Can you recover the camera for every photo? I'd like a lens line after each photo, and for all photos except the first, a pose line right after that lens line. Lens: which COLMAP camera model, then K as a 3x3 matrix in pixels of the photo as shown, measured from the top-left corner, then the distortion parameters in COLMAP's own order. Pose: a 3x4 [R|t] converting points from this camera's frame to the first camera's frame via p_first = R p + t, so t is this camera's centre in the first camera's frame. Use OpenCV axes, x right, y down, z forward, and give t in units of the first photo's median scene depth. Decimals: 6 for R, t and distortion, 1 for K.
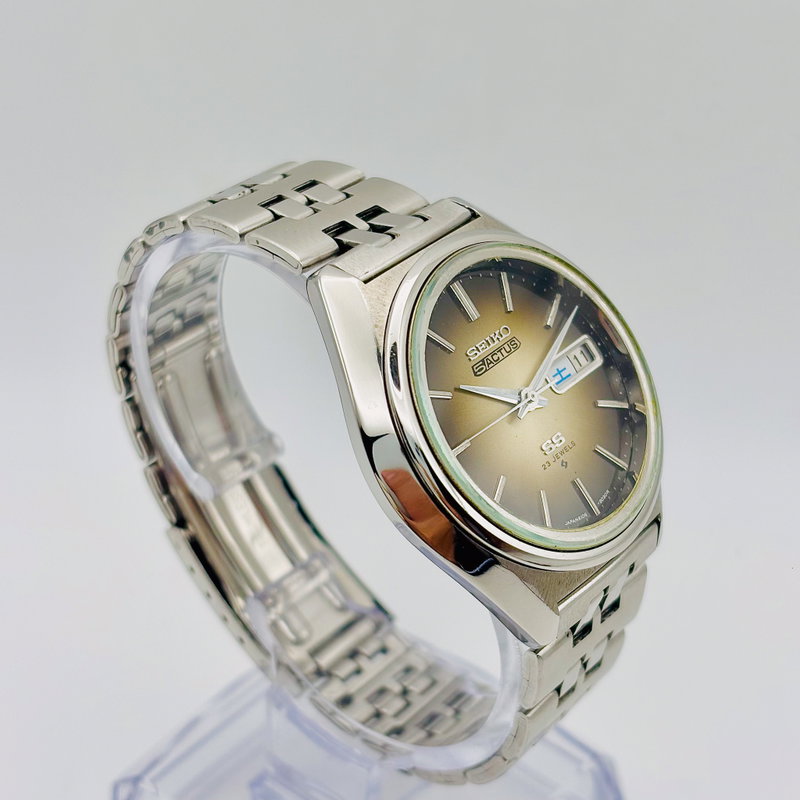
lens RADIAL K [[1758.6, 0, 400.0], [0, 1758.6, 400.0], [0, 0, 1]] dist [0.037988, 0.094701]
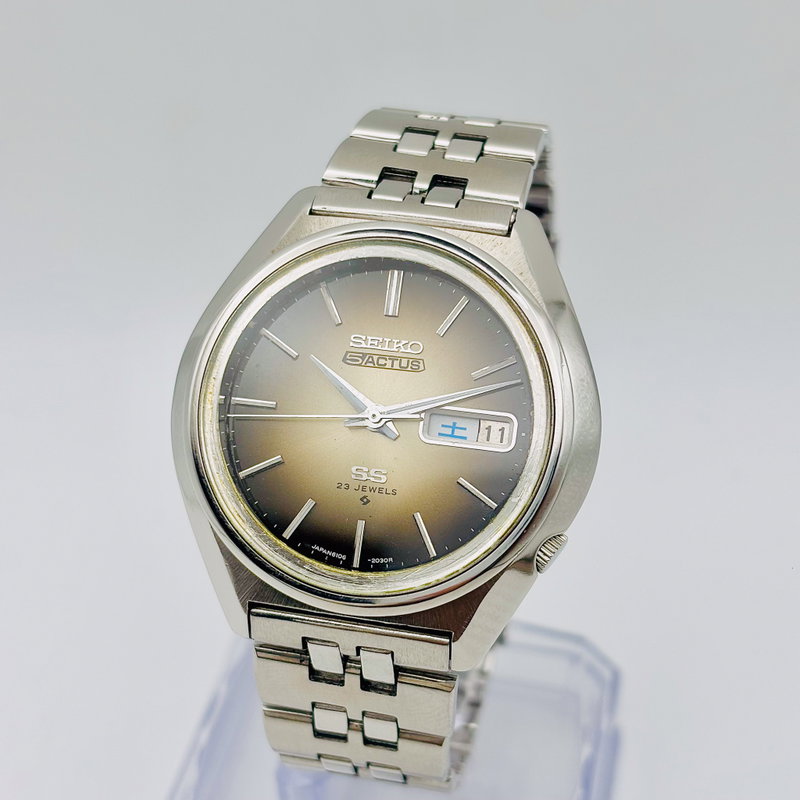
lens RADIAL K [[1758.6, 0, 400.0], [0, 1758.6, 400.0], [0, 0, 1]] dist [0.037988, 0.094701]
pose [[0.449832, 0.515185, -0.729545, 0.700288], [-0.485810, 0.826583, 0.284163, -0.258900], [0.749426, 0.226595, 0.622105, 0.424082]]
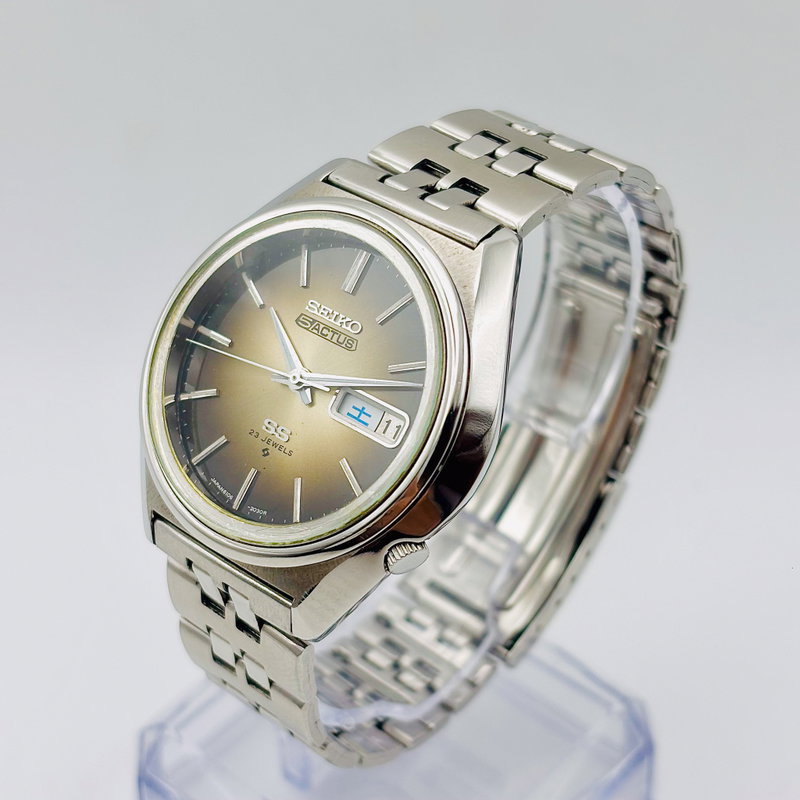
lens RADIAL K [[1758.6, 0, 400.0], [0, 1758.6, 400.0], [0, 0, 1]] dist [0.037988, 0.094701]
pose [[-0.028053, 0.580394, -0.813852, 0.808045], [-0.564543, 0.662698, 0.492059, -0.467088], [0.824927, 0.473258, 0.309066, 0.722854]]
